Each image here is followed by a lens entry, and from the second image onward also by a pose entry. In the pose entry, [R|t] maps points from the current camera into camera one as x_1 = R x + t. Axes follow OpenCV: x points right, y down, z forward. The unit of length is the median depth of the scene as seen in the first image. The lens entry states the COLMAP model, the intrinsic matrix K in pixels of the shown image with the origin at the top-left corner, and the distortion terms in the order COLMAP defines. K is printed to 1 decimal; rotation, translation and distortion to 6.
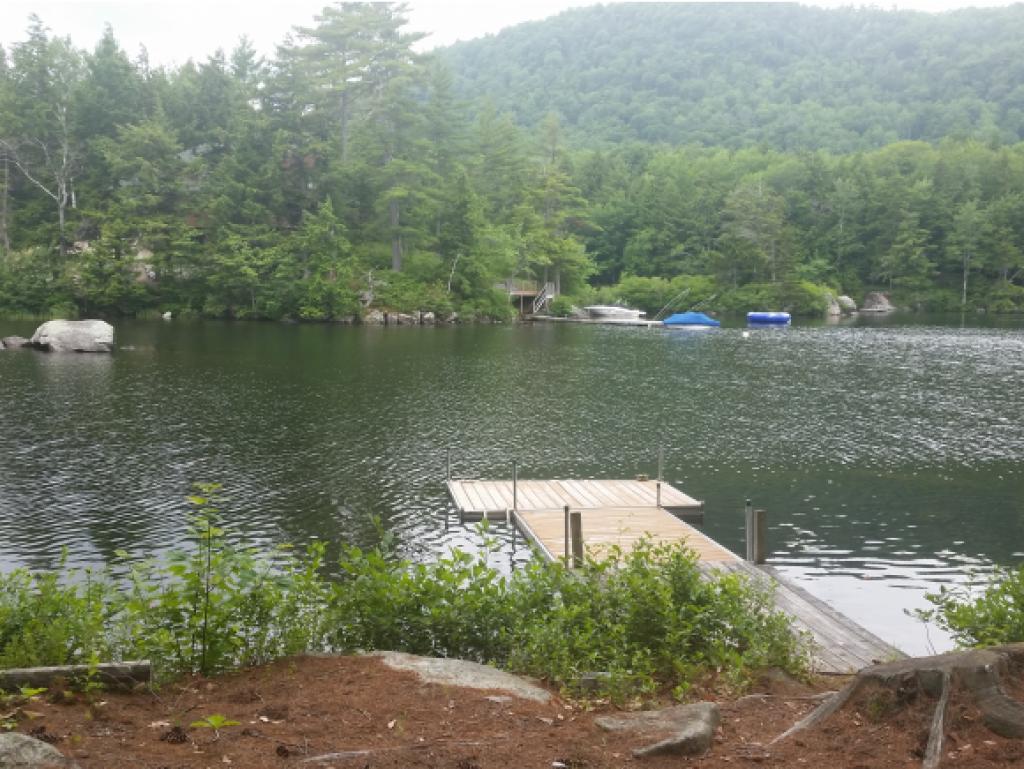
lens RADIAL K [[1078.5, 0, 504.9], [0, 1078.5, 390.7], [0, 0, 1]] dist [0.179017, -0.423807]
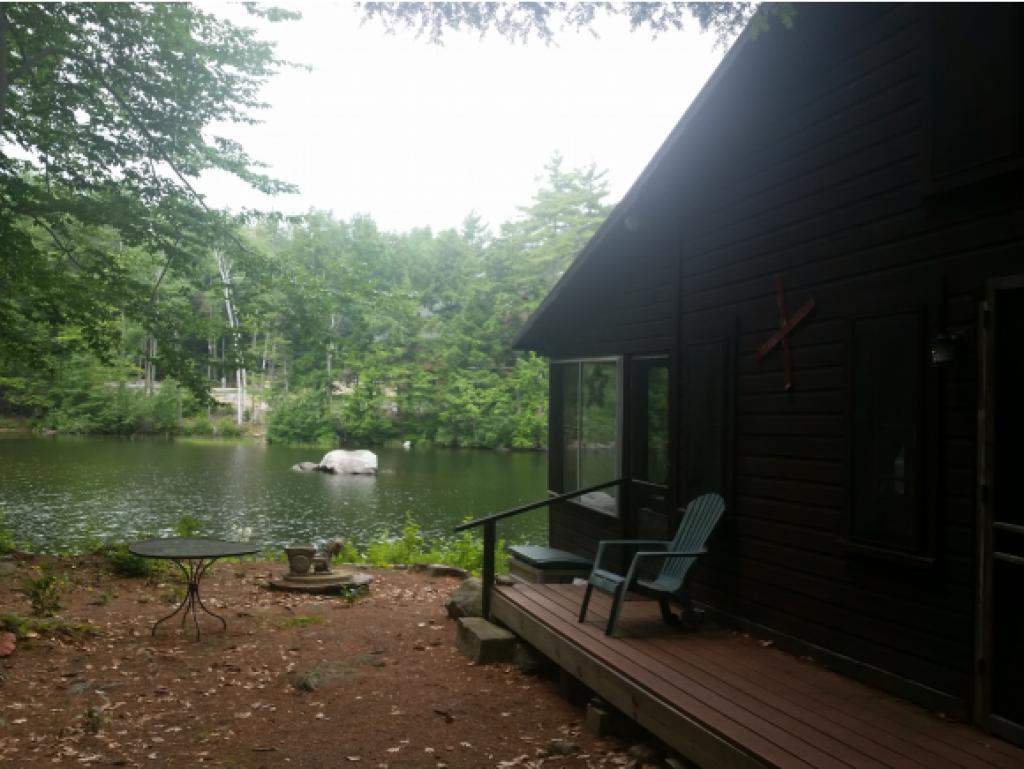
lens RADIAL K [[1078.5, 0, 504.9], [0, 1078.5, 390.7], [0, 0, 1]] dist [0.179017, -0.423807]
pose [[0.980934, -0.002067, -0.194328, 0.032532], [-0.020311, 0.993377, -0.113090, 0.005621], [0.193275, 0.114881, 0.974396, -0.160236]]
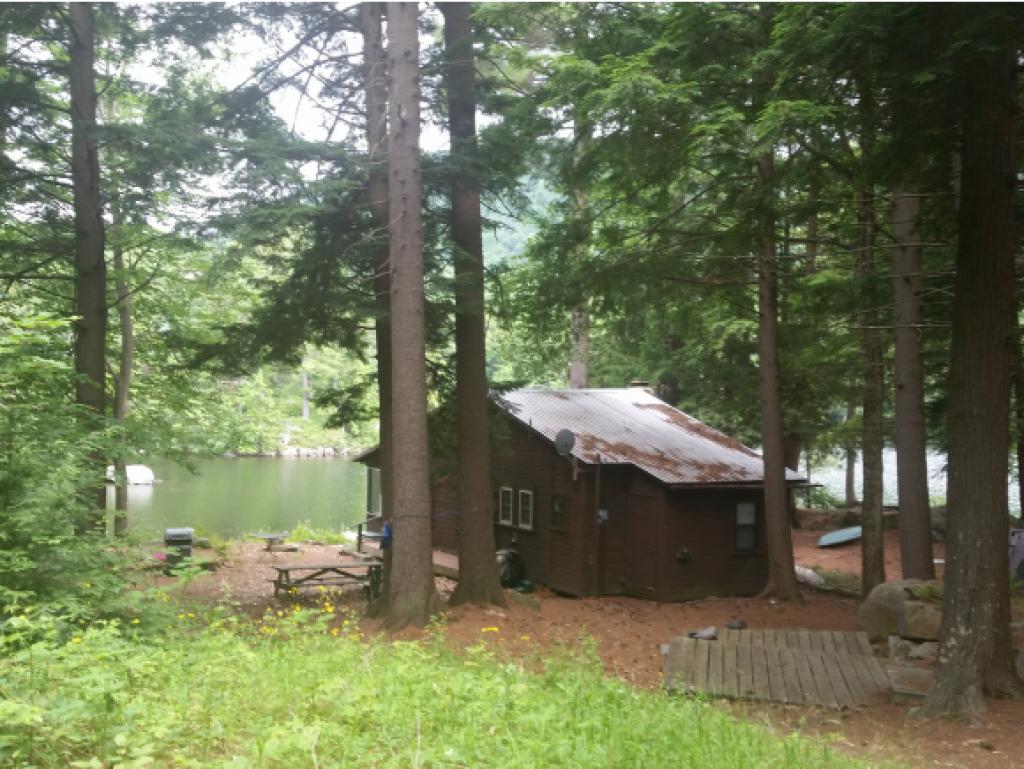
lens RADIAL K [[1078.5, 0, 504.9], [0, 1078.5, 390.7], [0, 0, 1]] dist [0.179017, -0.423807]
pose [[0.995253, 0.003469, 0.097262, 0.023241], [0.006230, 0.995044, -0.099241, -0.003462], [-0.097124, 0.099376, 0.990299, -0.475103]]
